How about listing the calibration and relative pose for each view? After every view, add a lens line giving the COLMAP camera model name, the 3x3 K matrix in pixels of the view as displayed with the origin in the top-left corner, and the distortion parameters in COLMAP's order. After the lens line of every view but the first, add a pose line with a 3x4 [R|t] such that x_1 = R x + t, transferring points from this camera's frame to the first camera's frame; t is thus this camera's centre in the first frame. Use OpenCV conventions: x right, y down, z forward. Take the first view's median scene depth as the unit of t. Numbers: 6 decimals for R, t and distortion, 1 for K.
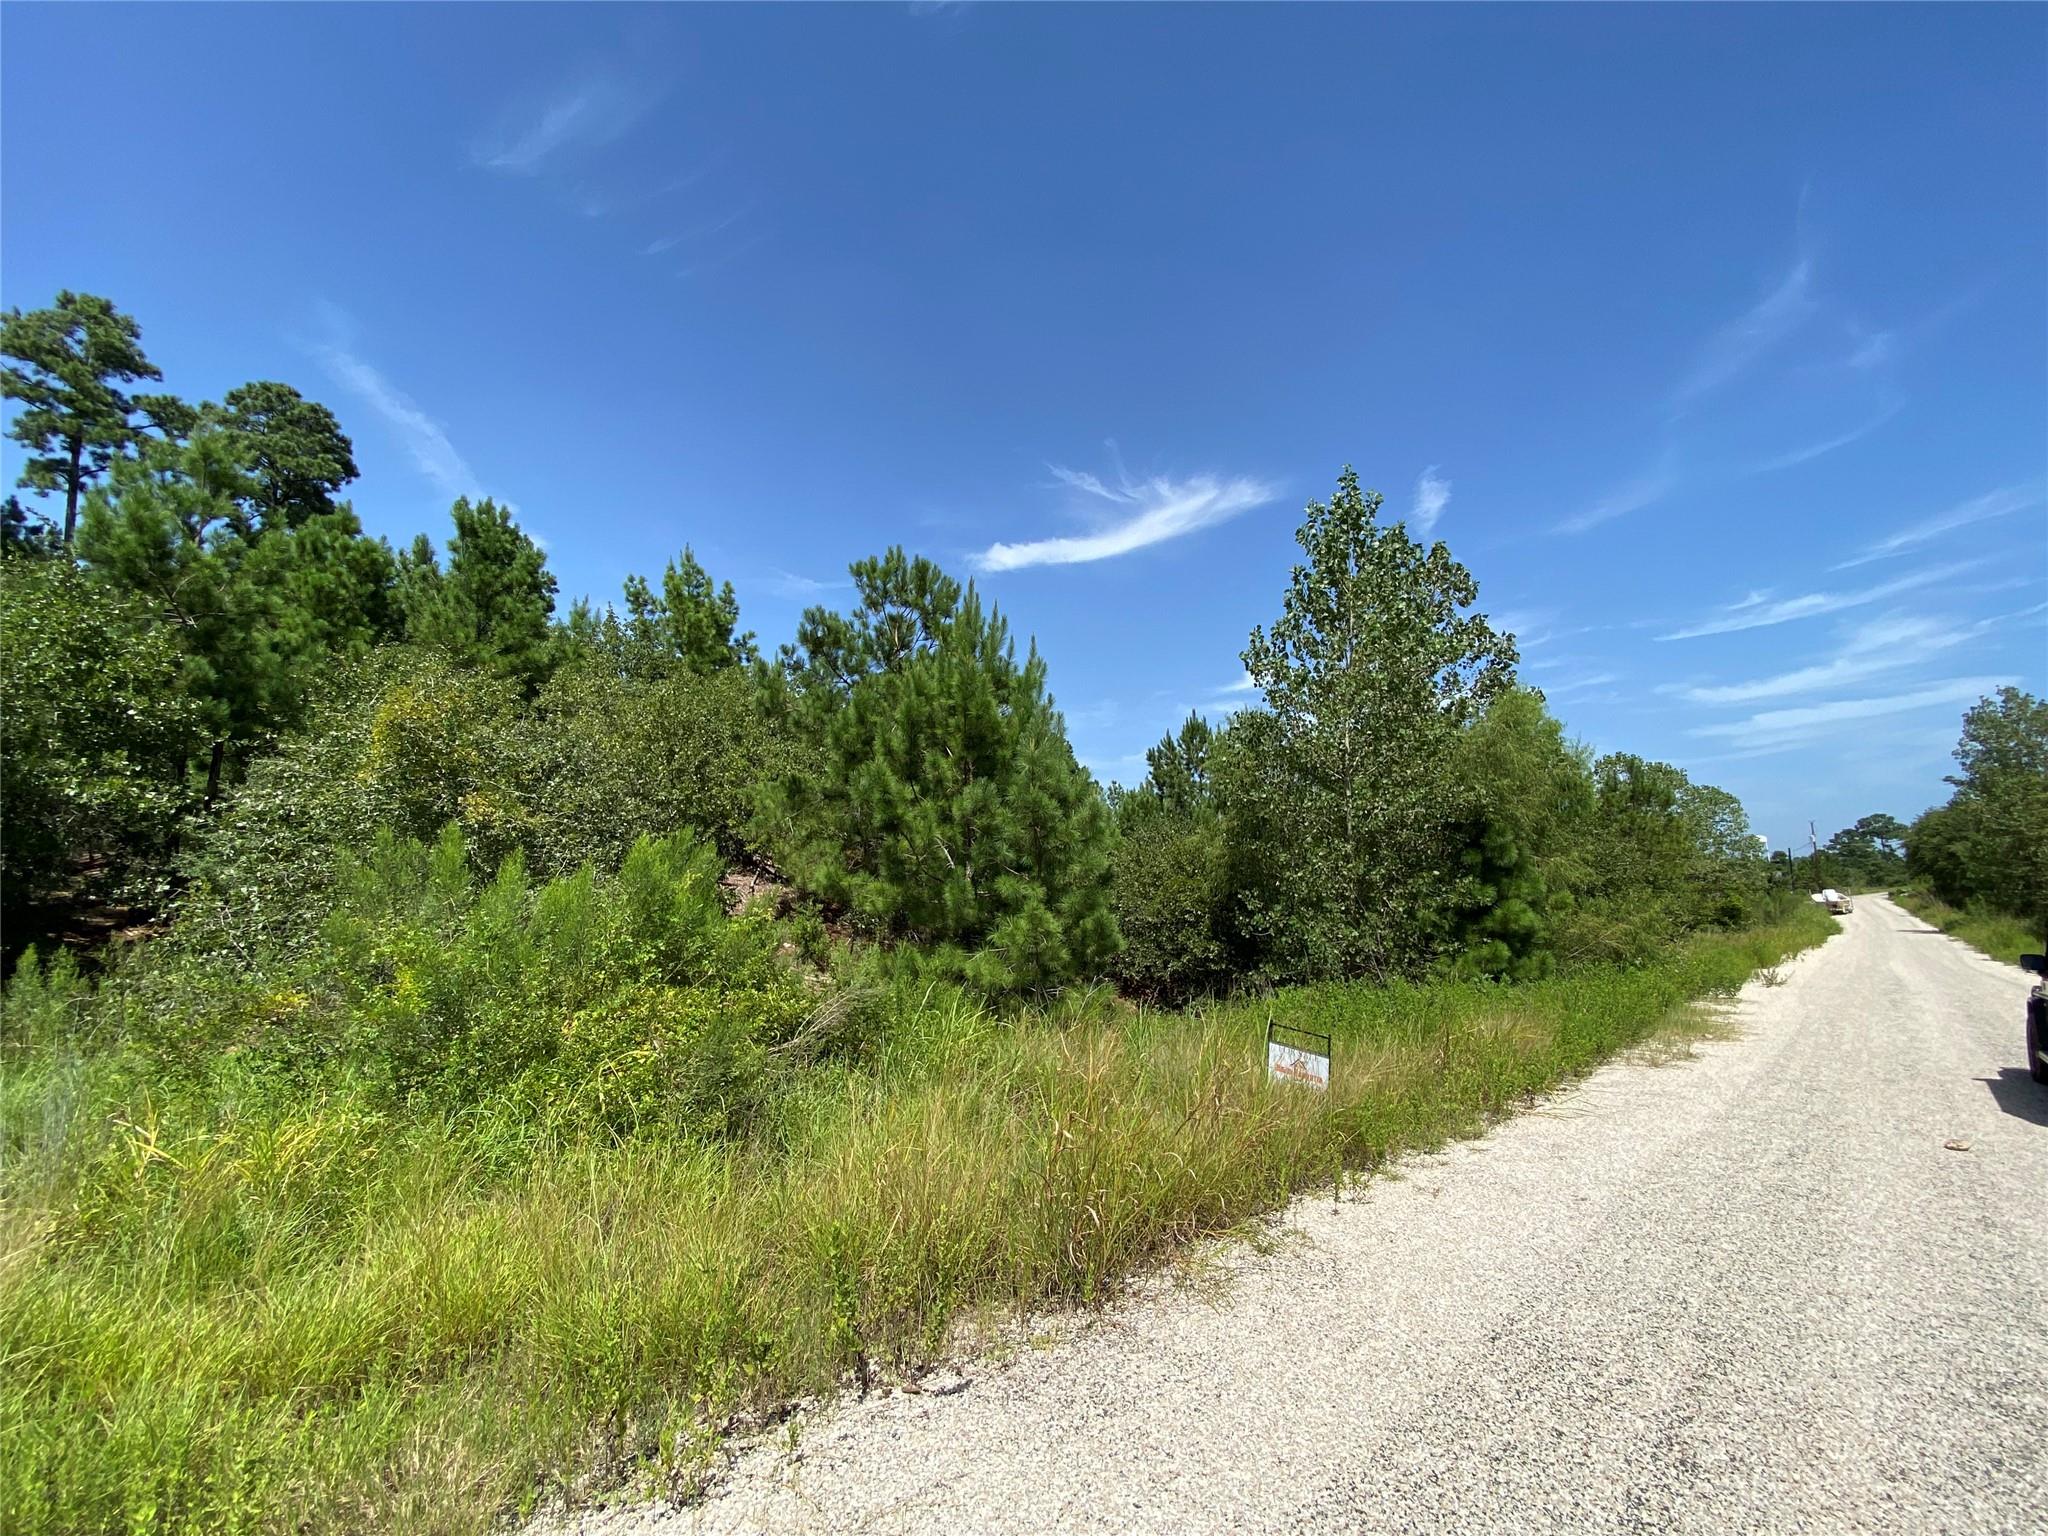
lens RADIAL K [[835.7, 0, 1017.2], [0, 835.7, 780.3], [0, 0, 1]] dist [-0.002481, -0.000536]
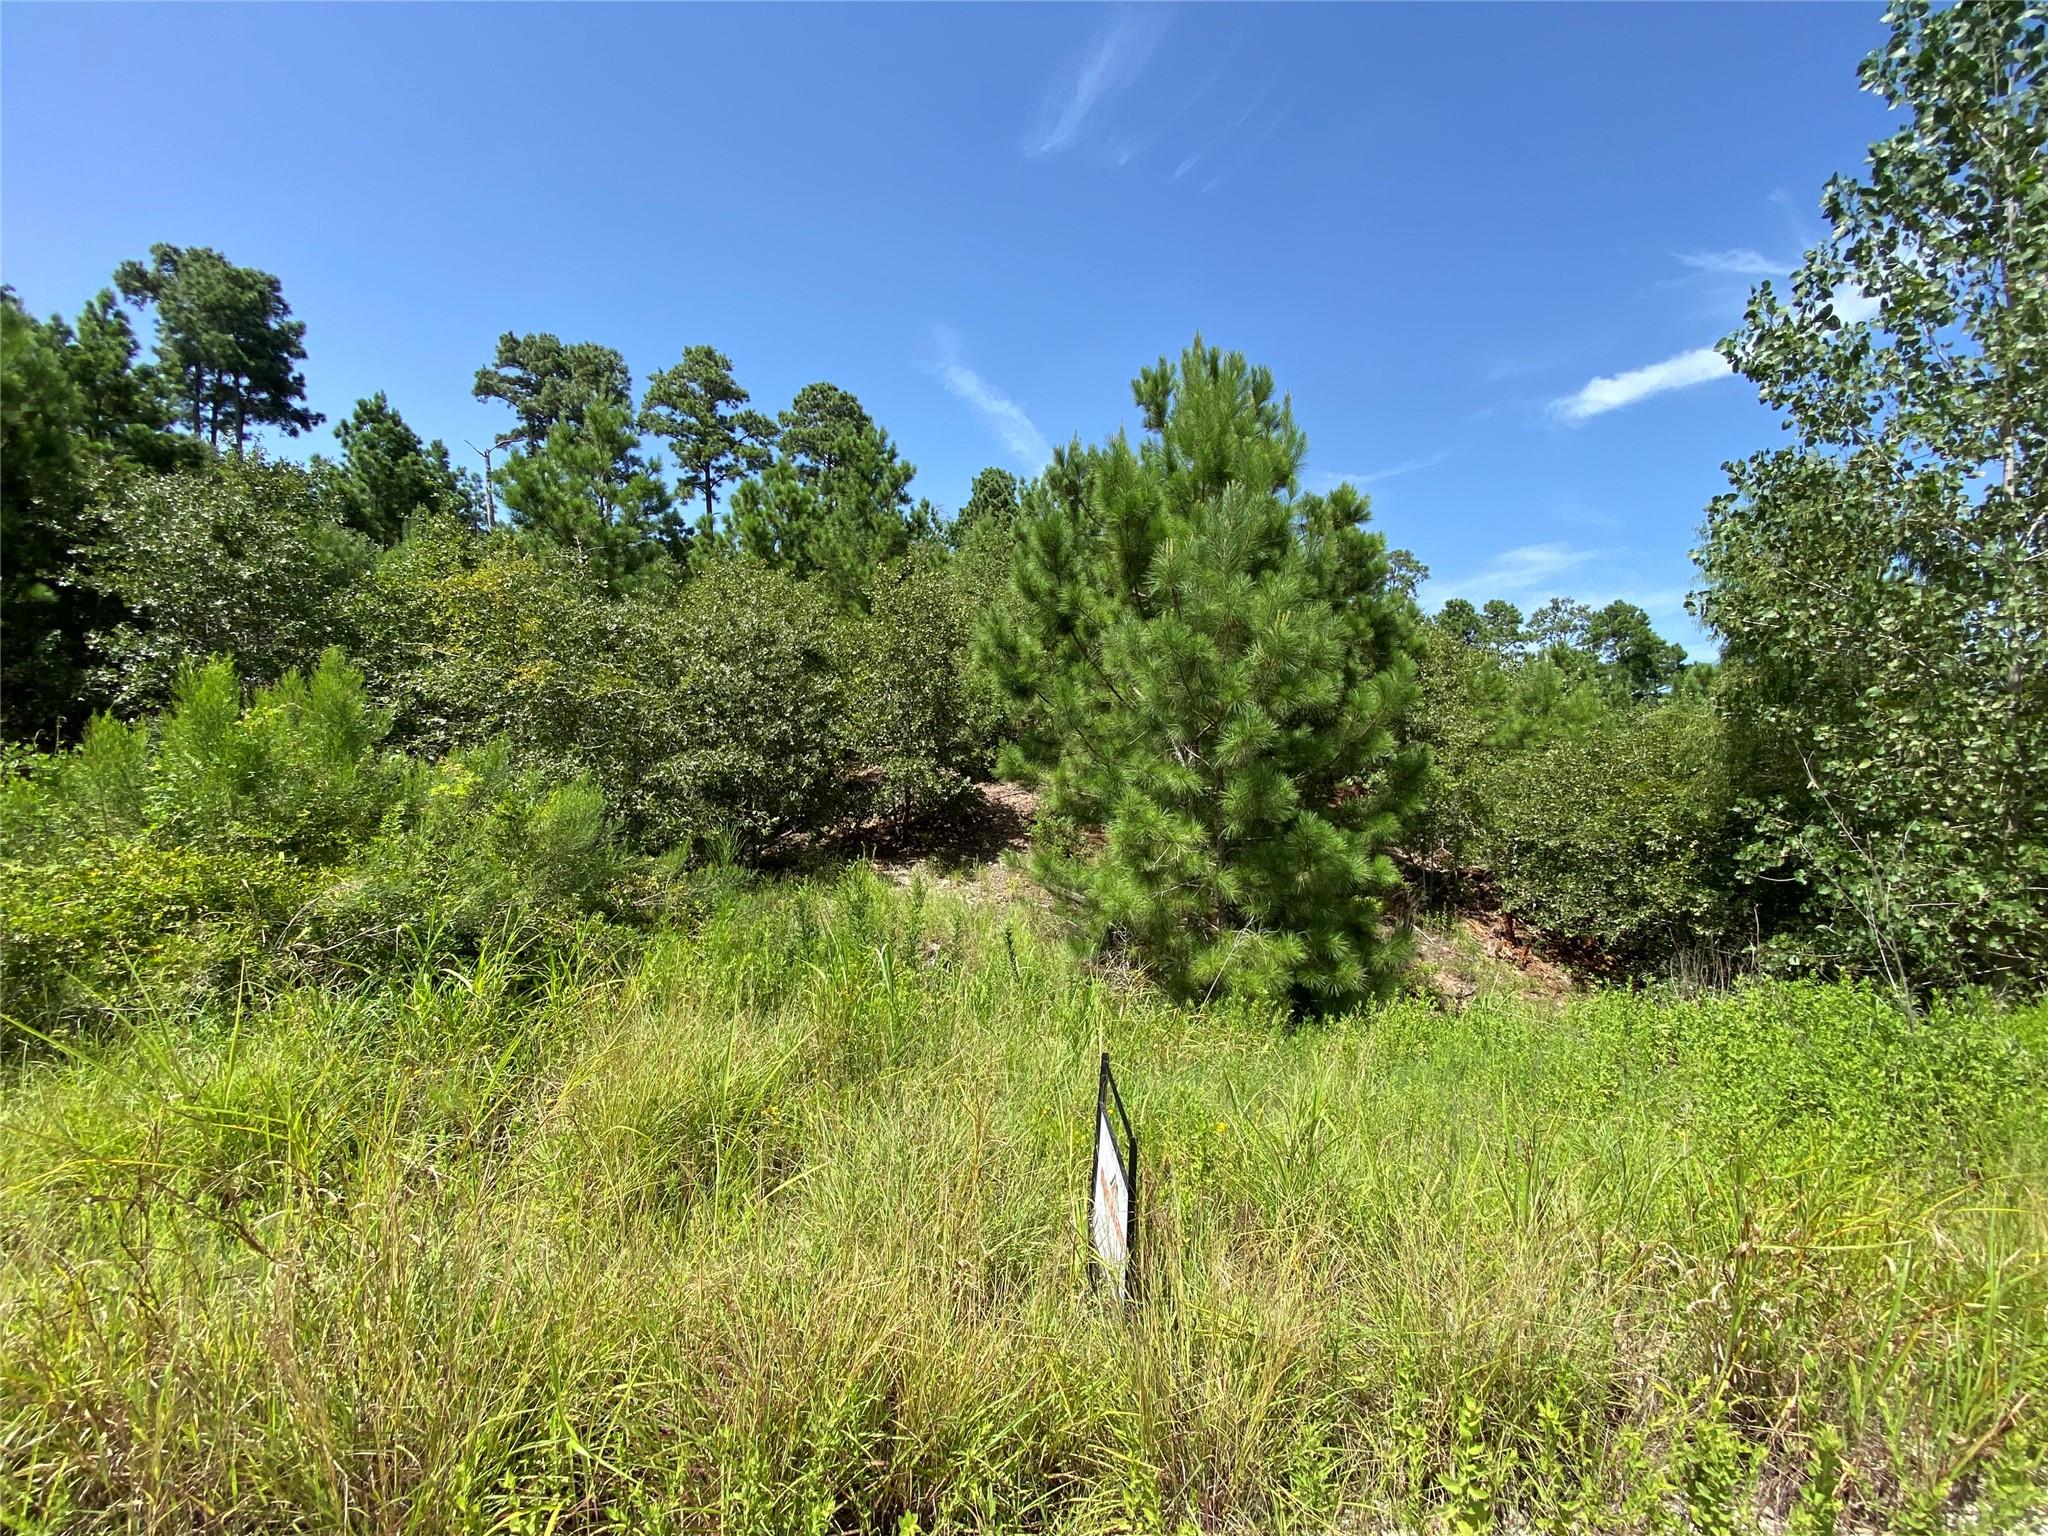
lens RADIAL K [[835.7, 0, 1028.4], [0, 835.7, 758.0], [0, 0, 1]] dist [-0.002481, -0.000536]
pose [[0.805438, -0.002083, -0.592677, 0.116714], [0.047245, 0.997037, 0.060701, 0.027464], [0.590795, -0.076892, 0.803150, 0.159303]]
